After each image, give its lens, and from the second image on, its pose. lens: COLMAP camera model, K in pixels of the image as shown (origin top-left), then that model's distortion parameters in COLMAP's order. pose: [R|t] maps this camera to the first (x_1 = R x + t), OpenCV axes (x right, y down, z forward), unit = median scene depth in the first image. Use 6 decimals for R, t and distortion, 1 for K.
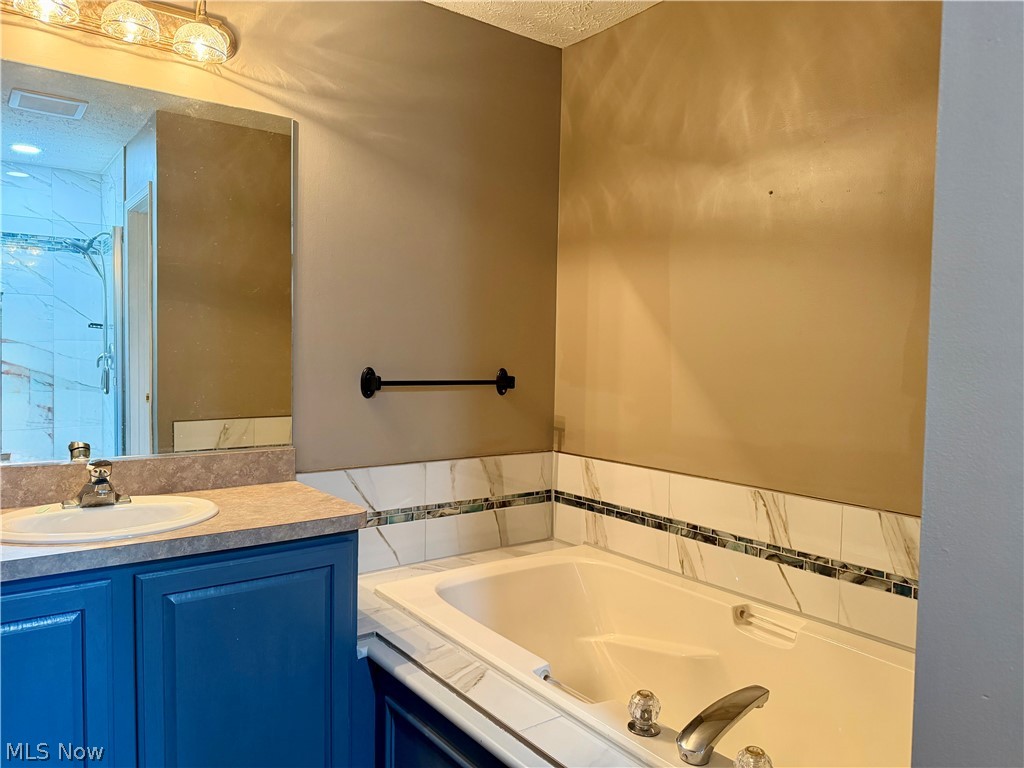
lens RADIAL K [[723.2, 0, 512.0], [0, 723.2, 384.0], [0, 0, 1]] dist [0.046422, -0.086841]
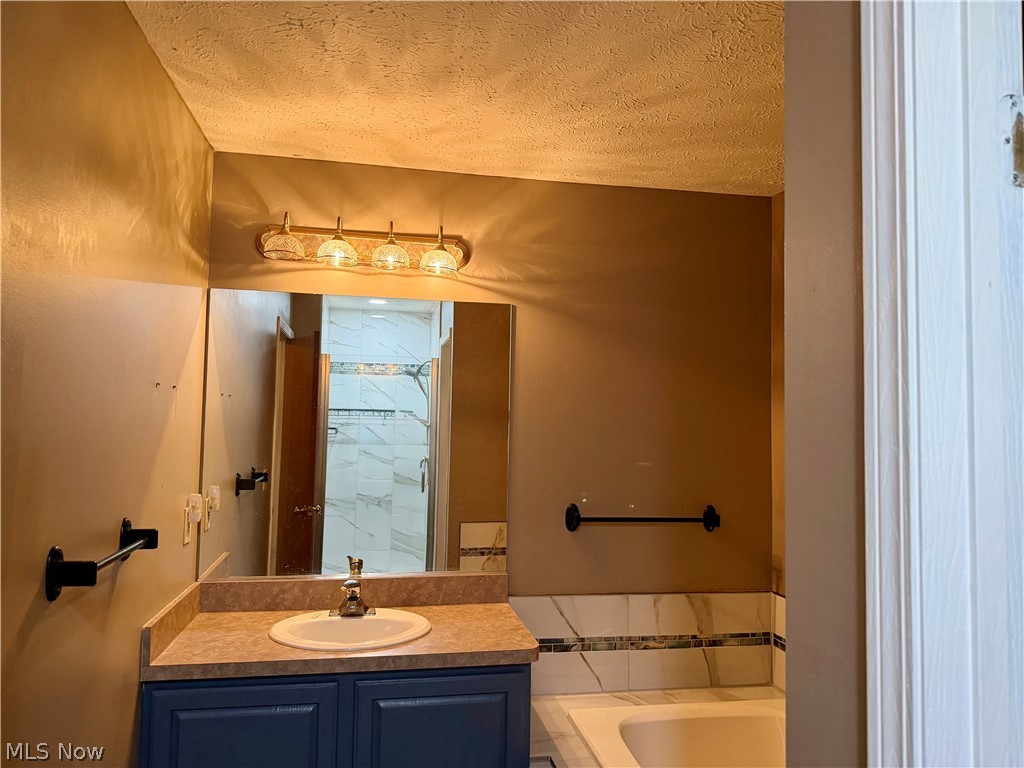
lens RADIAL K [[687.3, 0, 478.6], [0, 687.3, 385.7], [0, 0, 1]] dist [0.099478, -0.170868]
pose [[0.892301, -0.032858, -0.450243, 0.161822], [-0.022625, 0.992839, -0.117294, -0.076414], [0.450873, 0.114849, 0.885169, -0.054287]]
